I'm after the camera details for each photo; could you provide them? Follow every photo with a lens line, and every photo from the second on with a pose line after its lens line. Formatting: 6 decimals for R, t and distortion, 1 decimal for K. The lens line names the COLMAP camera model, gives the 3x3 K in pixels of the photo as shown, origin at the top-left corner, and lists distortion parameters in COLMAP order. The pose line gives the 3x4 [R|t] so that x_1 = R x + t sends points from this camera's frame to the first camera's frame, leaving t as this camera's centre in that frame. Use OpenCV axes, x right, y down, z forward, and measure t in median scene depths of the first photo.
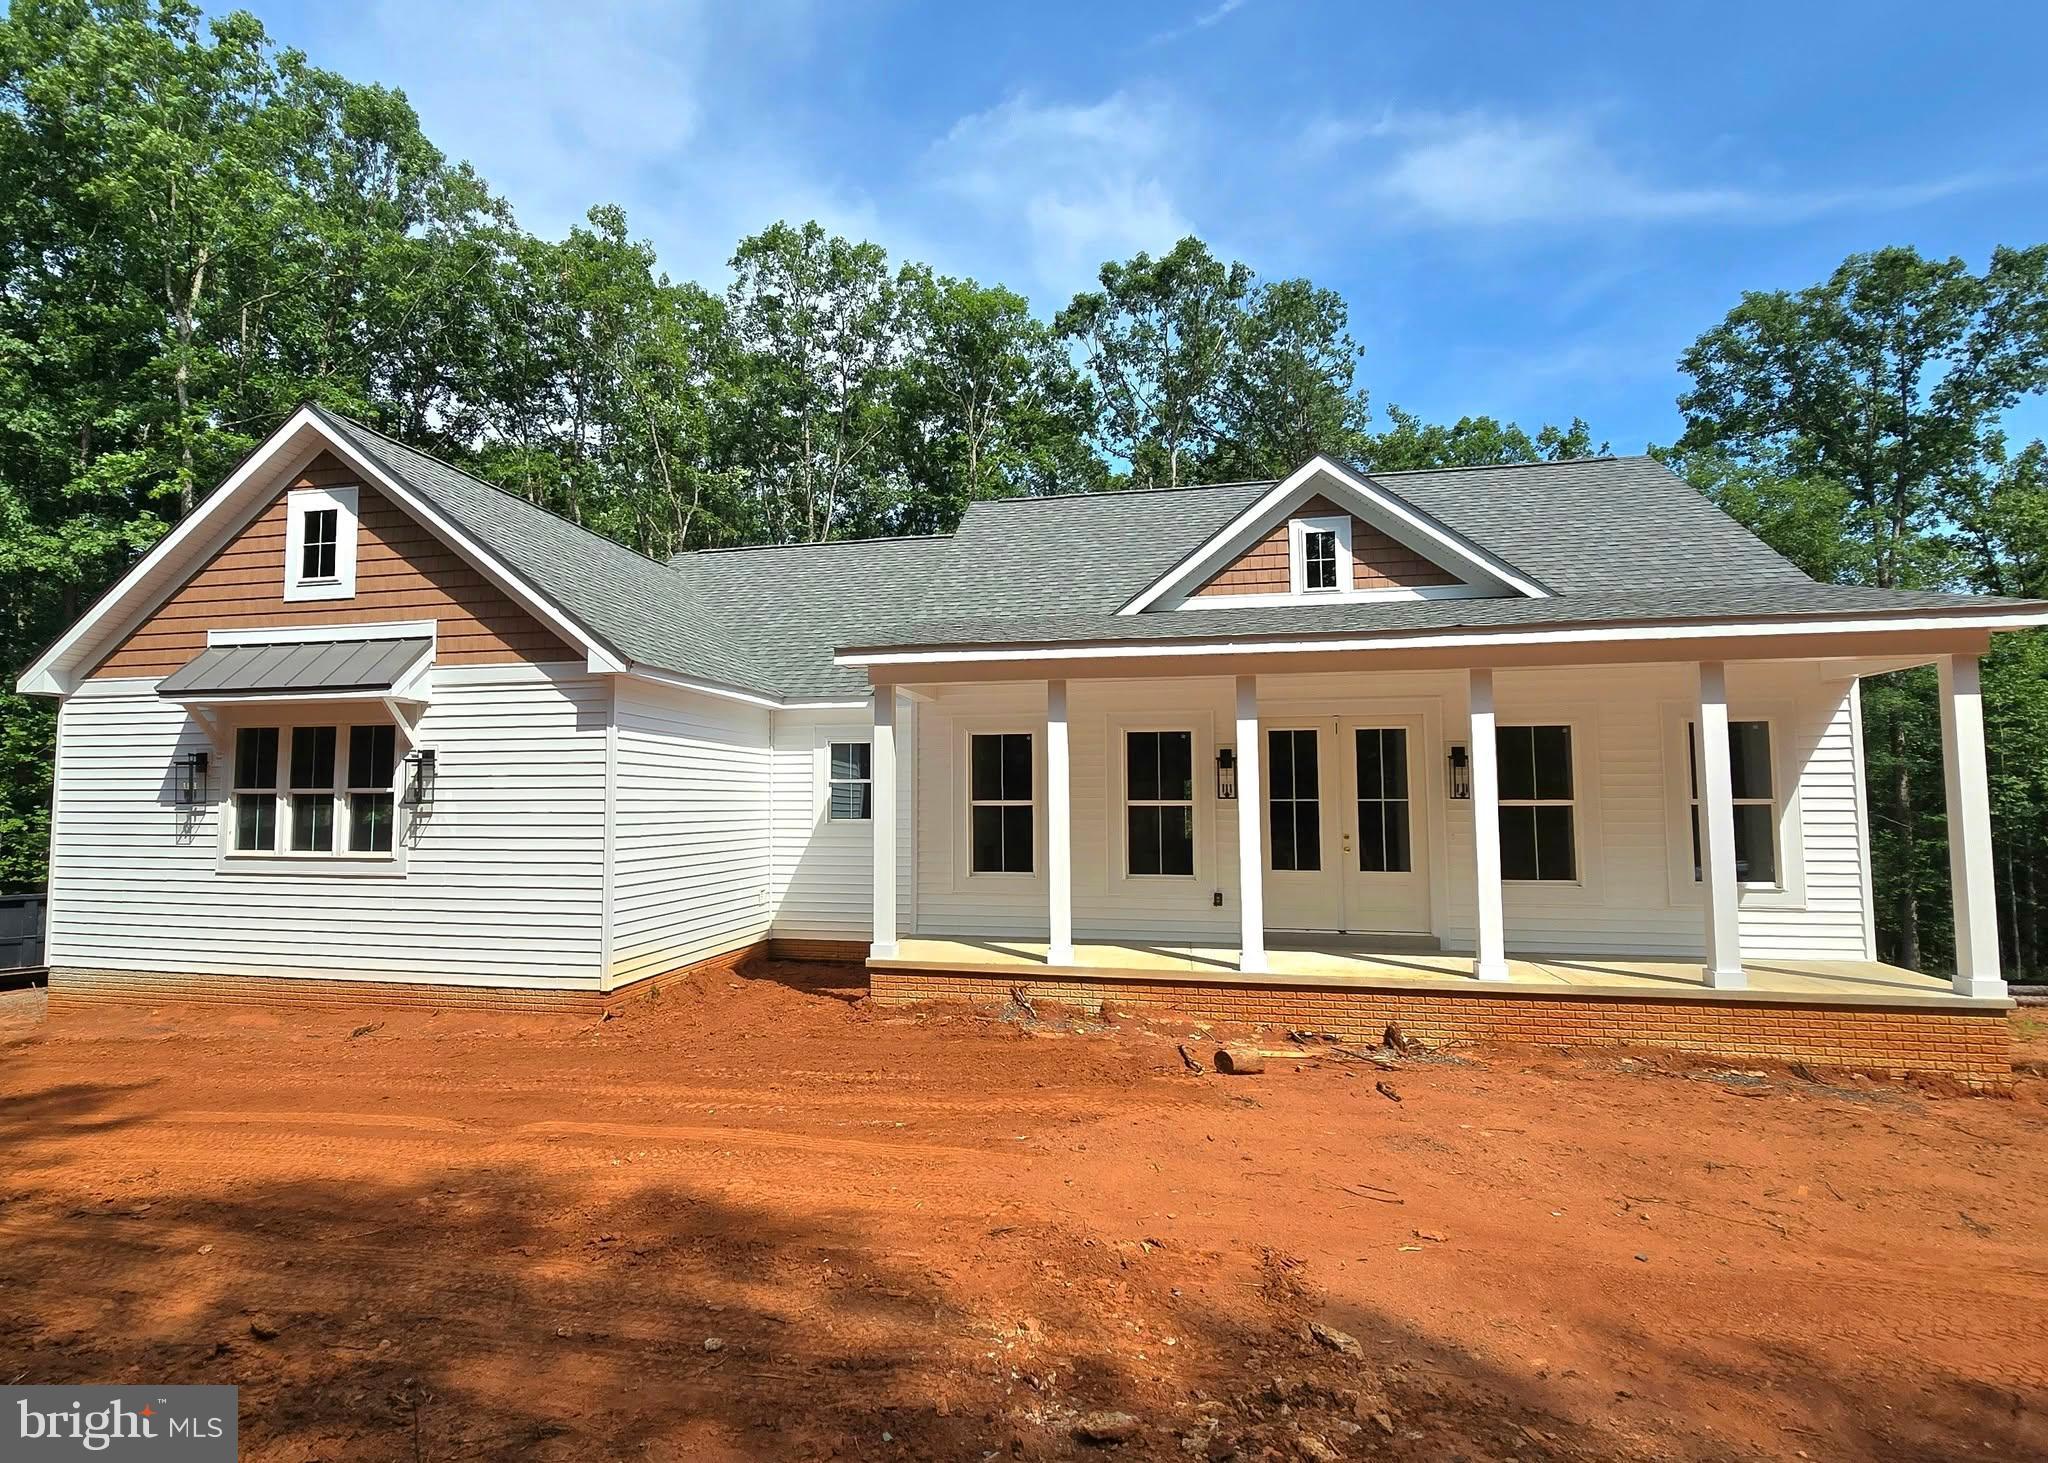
lens RADIAL K [[1019.1, 0, 914.9], [0, 1019.1, 724.0], [0, 0, 1]] dist [0.001446, -0.017408]
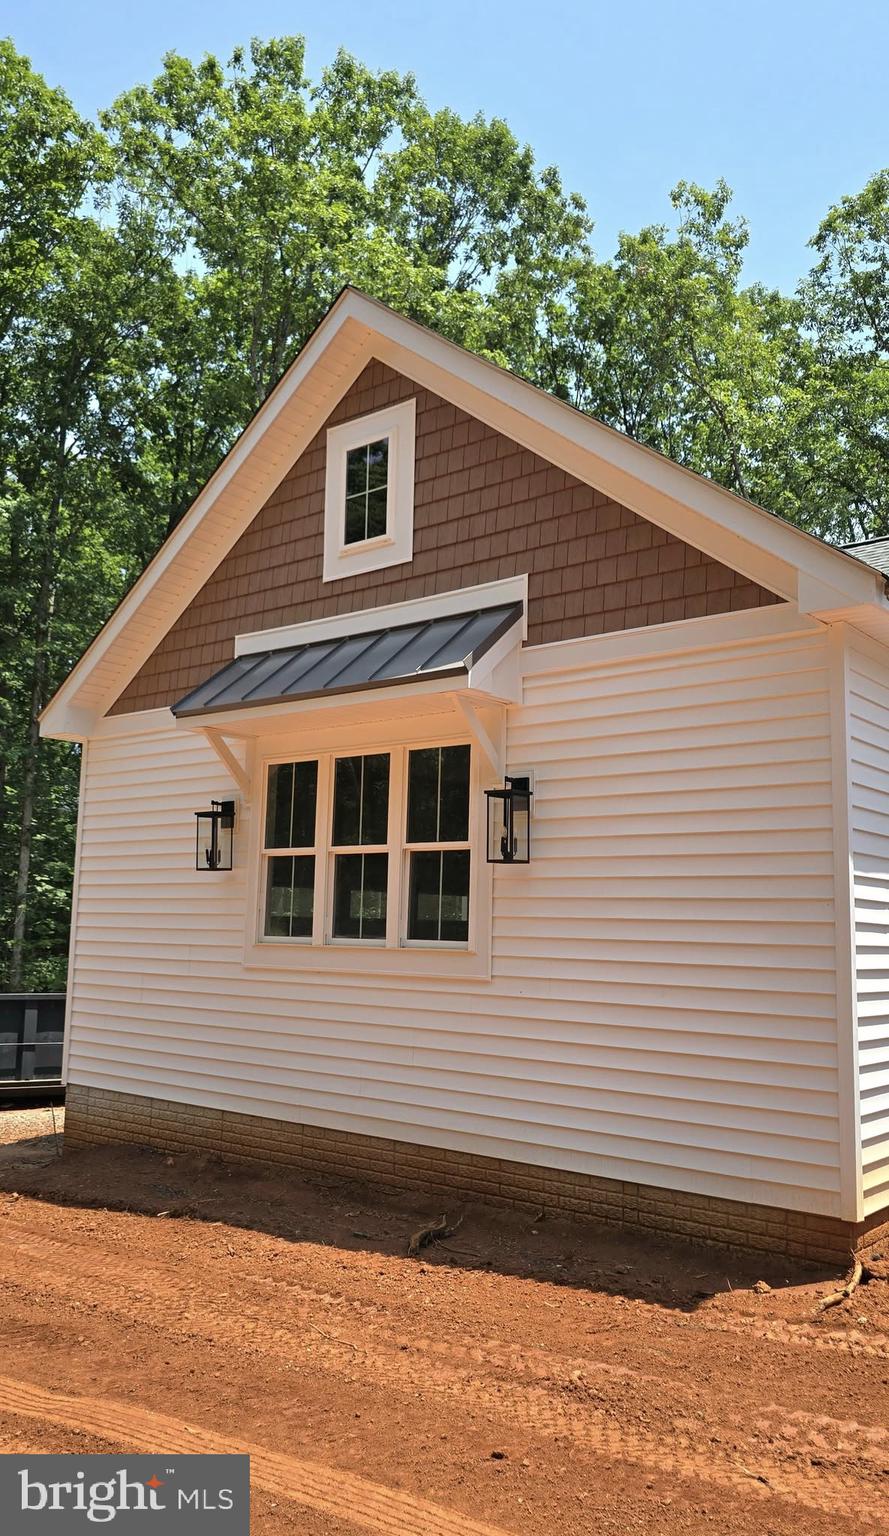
lens RADIAL K [[1161.0, 0, 444.5], [0, 1161.0, 768.0], [0, 0, 1]] dist [0.076638, 0.000045]
pose [[0.895481, -0.035922, -0.443647, -0.188622], [0.008988, 0.997994, -0.062665, 0.058990], [0.445008, 0.052128, 0.894008, 0.318050]]
